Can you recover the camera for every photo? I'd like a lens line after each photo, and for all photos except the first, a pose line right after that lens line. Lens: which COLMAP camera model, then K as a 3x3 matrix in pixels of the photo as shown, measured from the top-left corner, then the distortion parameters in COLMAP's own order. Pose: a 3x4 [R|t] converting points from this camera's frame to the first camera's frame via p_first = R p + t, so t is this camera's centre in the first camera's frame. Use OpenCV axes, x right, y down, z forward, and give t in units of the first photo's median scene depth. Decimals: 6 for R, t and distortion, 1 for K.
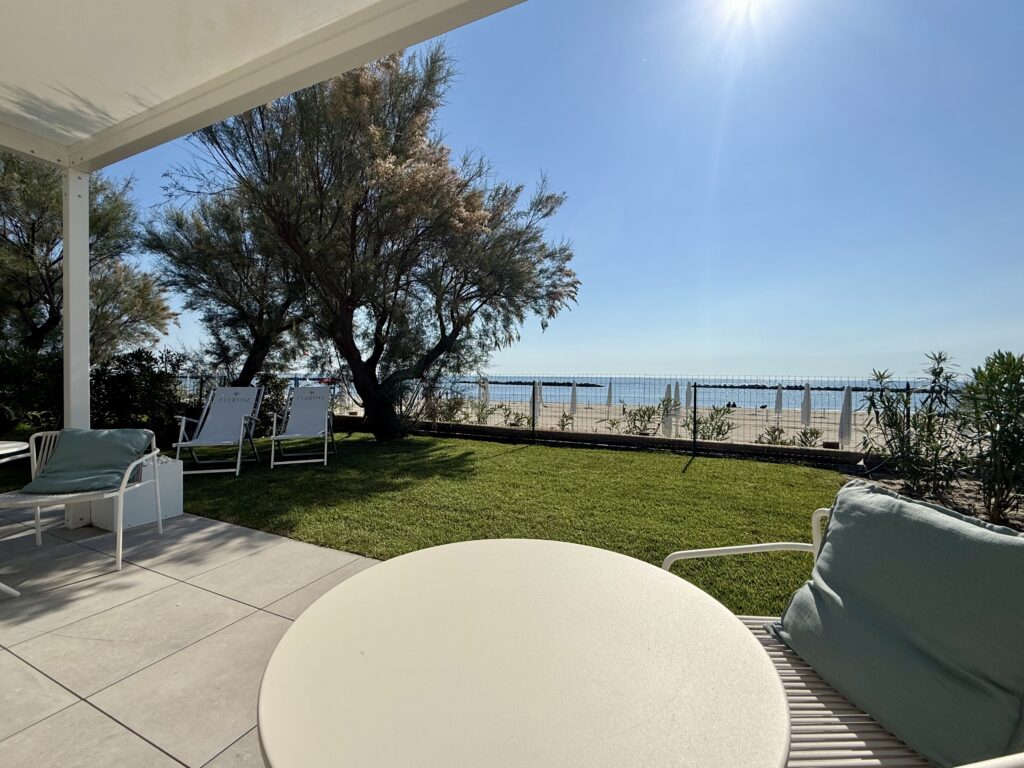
lens RADIAL K [[442.3, 0, 512.0], [0, 442.3, 384.0], [0, 0, 1]] dist [-0.001431, -0.000022]
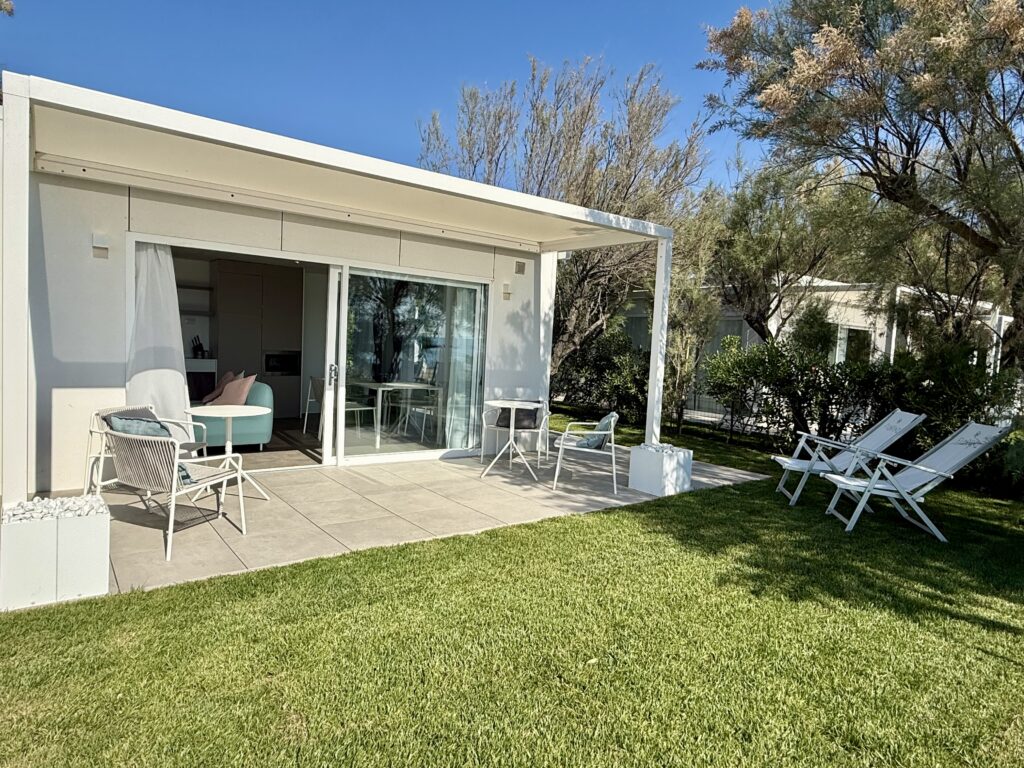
lens RADIAL K [[617.8, 0, 512.0], [0, 617.8, 384.0], [0, 0, 1]] dist [-0.003774, -0.000700]
pose [[-0.464210, 0.025675, -0.885353, 0.847688], [-0.068916, 0.995502, 0.065004, -0.089219], [0.883040, 0.091190, -0.460353, 1.241282]]
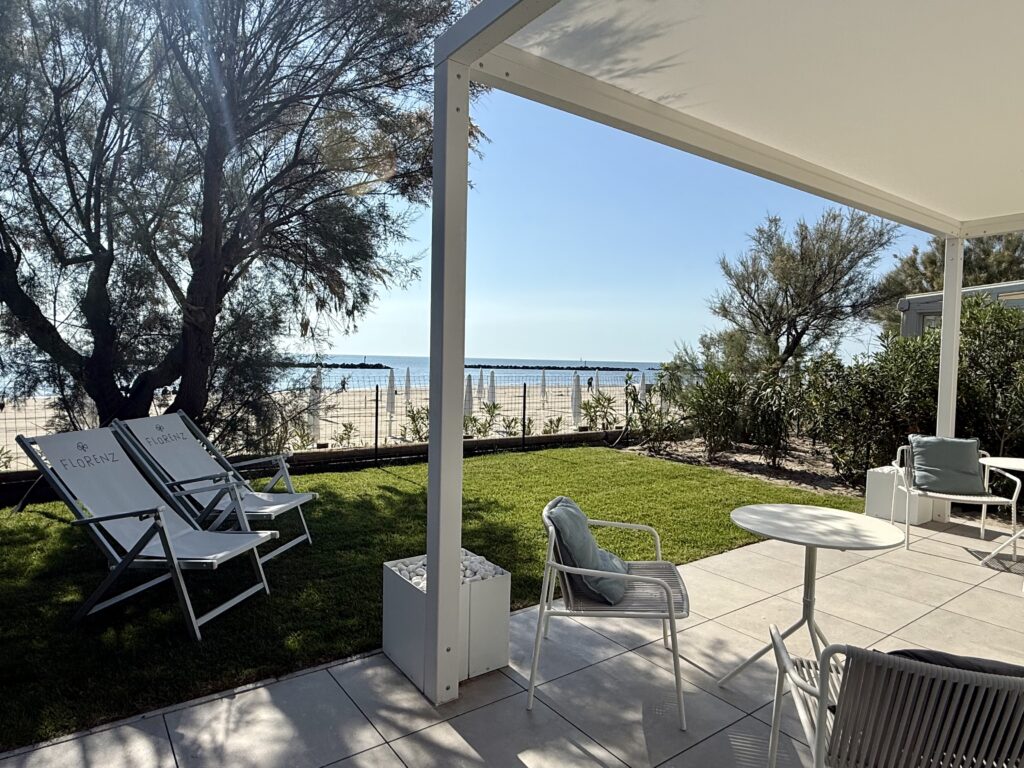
lens RADIAL K [[617.8, 0, 512.0], [0, 617.8, 384.0], [0, 0, 1]] dist [-0.003774, -0.000700]
pose [[0.471733, -0.037087, 0.880961, -1.338327], [-0.005685, 0.998966, 0.045099, -0.098429], [-0.881723, -0.026283, 0.471034, 0.459274]]
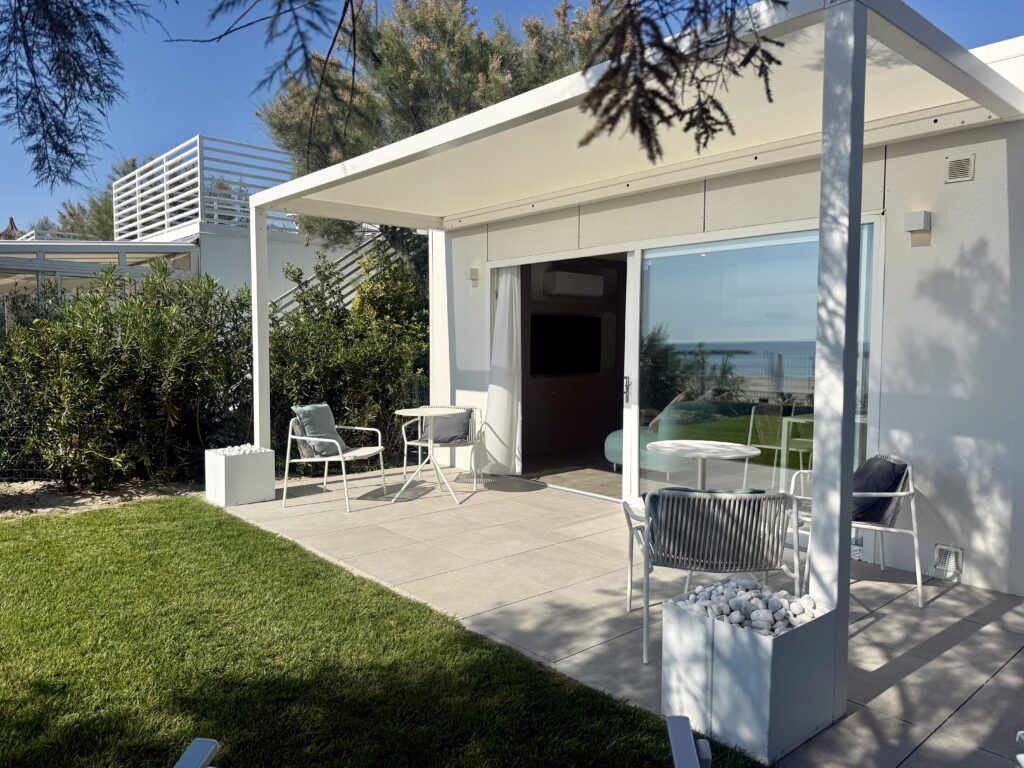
lens RADIAL K [[720.3, 0, 512.0], [0, 720.3, 384.0], [0, 0, 1]] dist [0.002078, -0.002407]
pose [[-0.916979, -0.033297, 0.397543, -0.795670], [-0.002627, 0.996993, 0.077445, -0.102509], [-0.398926, 0.069971, -0.914310, 1.556133]]
